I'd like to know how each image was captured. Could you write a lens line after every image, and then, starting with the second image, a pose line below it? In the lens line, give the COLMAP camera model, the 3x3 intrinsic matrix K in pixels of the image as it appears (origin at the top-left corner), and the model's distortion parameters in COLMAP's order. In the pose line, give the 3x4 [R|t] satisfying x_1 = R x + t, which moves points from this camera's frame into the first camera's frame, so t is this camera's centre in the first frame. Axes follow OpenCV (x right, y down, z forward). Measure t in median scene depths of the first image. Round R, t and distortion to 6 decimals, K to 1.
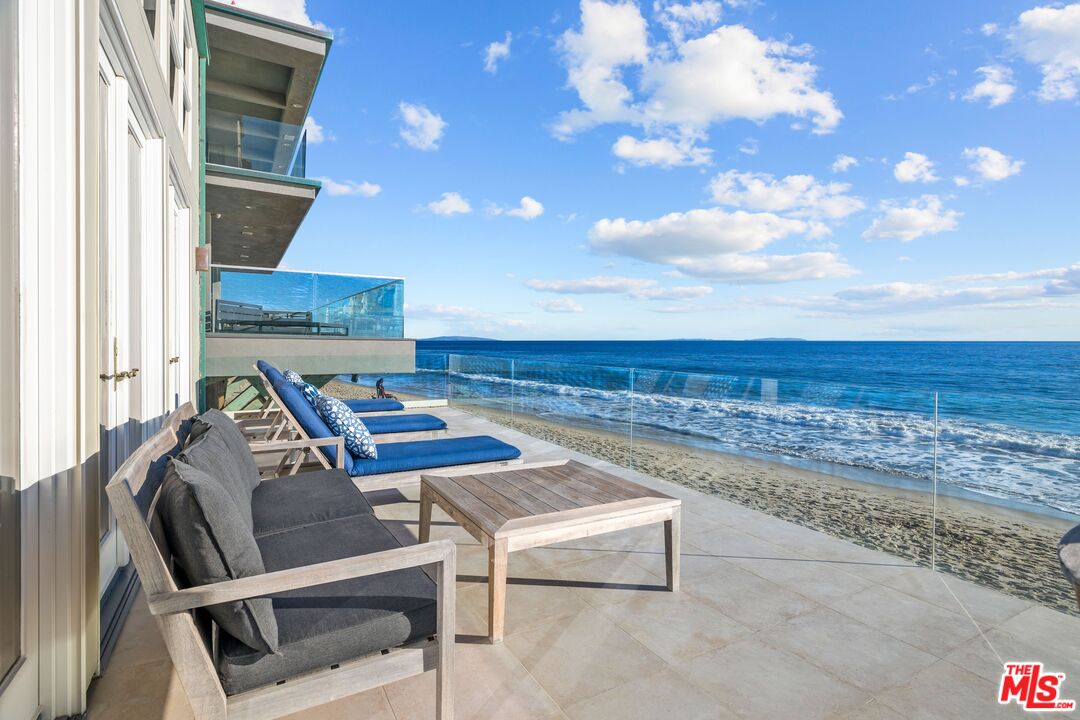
lens RADIAL K [[505.4, 0, 535.1], [0, 505.4, 353.4], [0, 0, 1]] dist [0.002156, 0.002247]
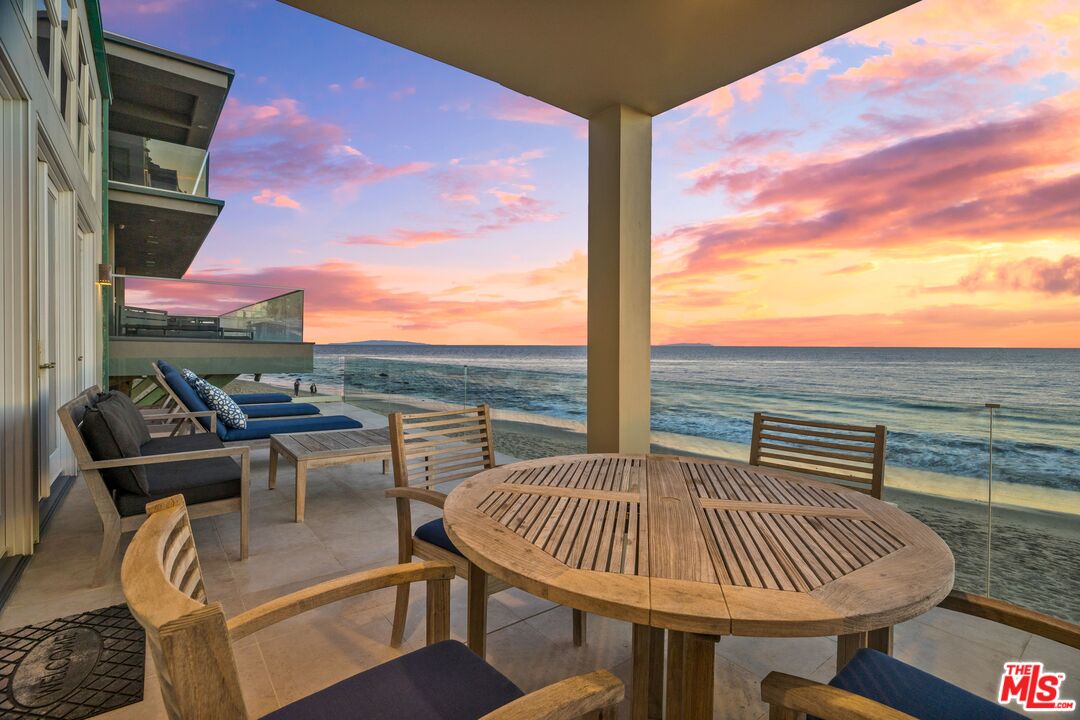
lens RADIAL K [[505.4, 0, 543.4], [0, 505.4, 362.7], [0, 0, 1]] dist [0.002156, 0.002247]
pose [[0.991417, 0.001936, 0.130725, 0.213599], [-0.002816, 0.999975, 0.006543, 0.010208], [-0.130709, -0.006855, 0.991397, -0.327144]]
